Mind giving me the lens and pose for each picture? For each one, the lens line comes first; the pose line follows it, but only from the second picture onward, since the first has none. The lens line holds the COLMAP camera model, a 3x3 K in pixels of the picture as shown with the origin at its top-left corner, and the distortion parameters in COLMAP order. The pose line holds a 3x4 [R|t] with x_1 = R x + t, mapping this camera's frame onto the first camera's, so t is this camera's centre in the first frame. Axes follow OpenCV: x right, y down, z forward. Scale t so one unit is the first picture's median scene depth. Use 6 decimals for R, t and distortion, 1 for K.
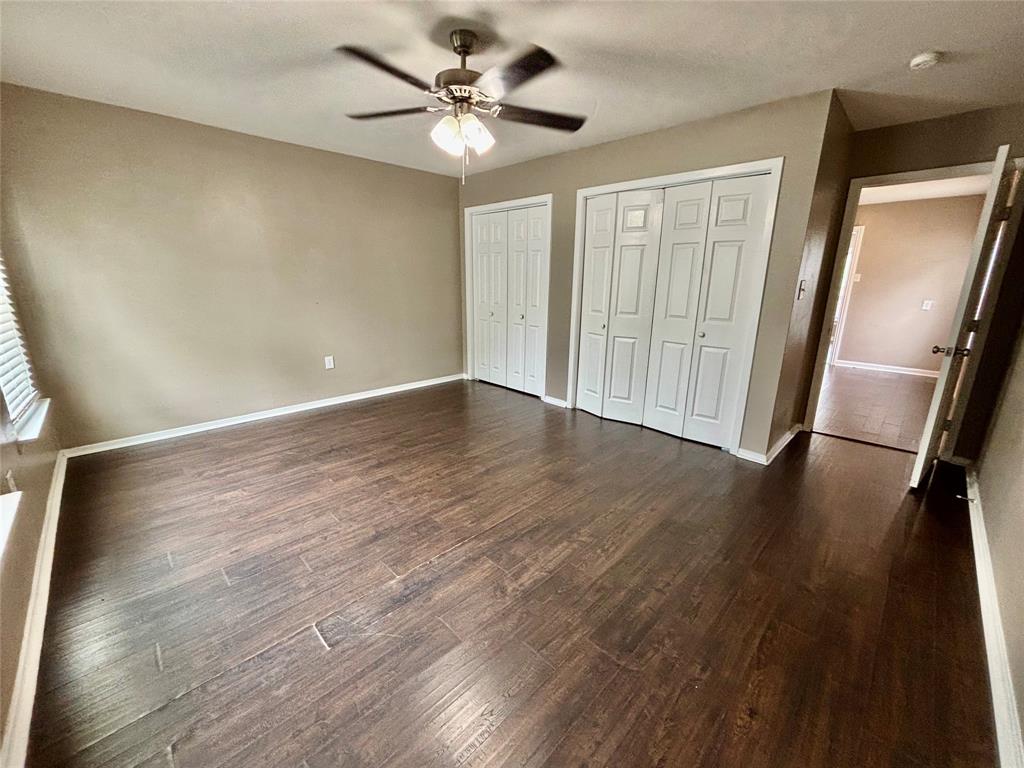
lens RADIAL K [[411.5, 0, 512.0], [0, 411.5, 384.0], [0, 0, 1]] dist [0.001705, 0.000084]
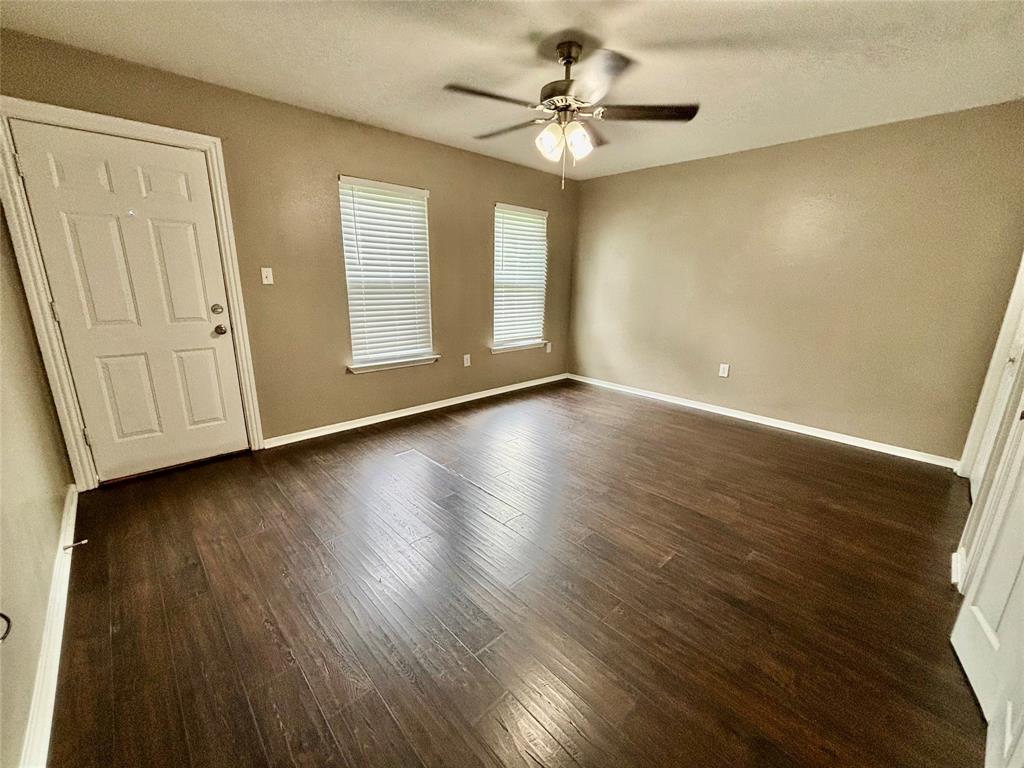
lens RADIAL K [[409.1, 0, 524.1], [0, 409.1, 379.4], [0, 0, 1]] dist [-0.011037, -0.000016]
pose [[0.002424, 0.231454, -0.972843, 0.787960], [-0.271258, 0.936522, 0.222137, -0.186943], [0.962504, 0.263353, 0.065054, 0.768615]]
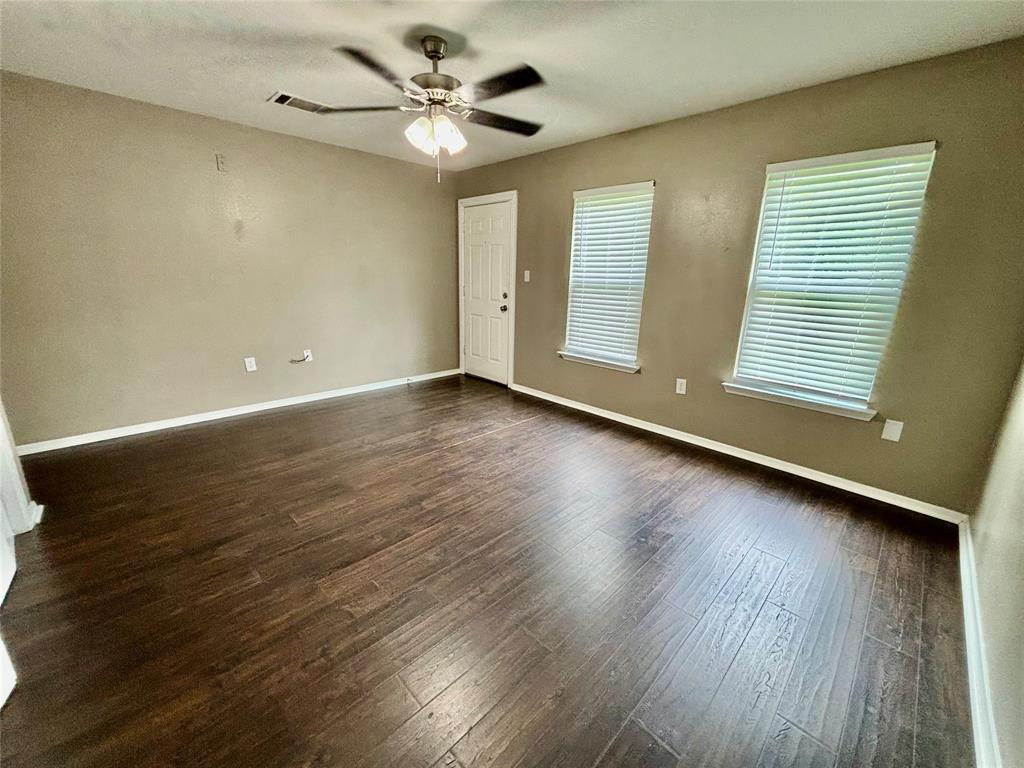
lens RADIAL K [[411.5, 0, 512.0], [0, 411.5, 384.0], [0, 0, 1]] dist [0.001705, 0.000084]
pose [[-0.999369, -0.032970, -0.013248, -0.241311], [-0.035211, 0.868830, 0.493857, -0.444316], [-0.004772, 0.494012, -0.869442, 1.714433]]
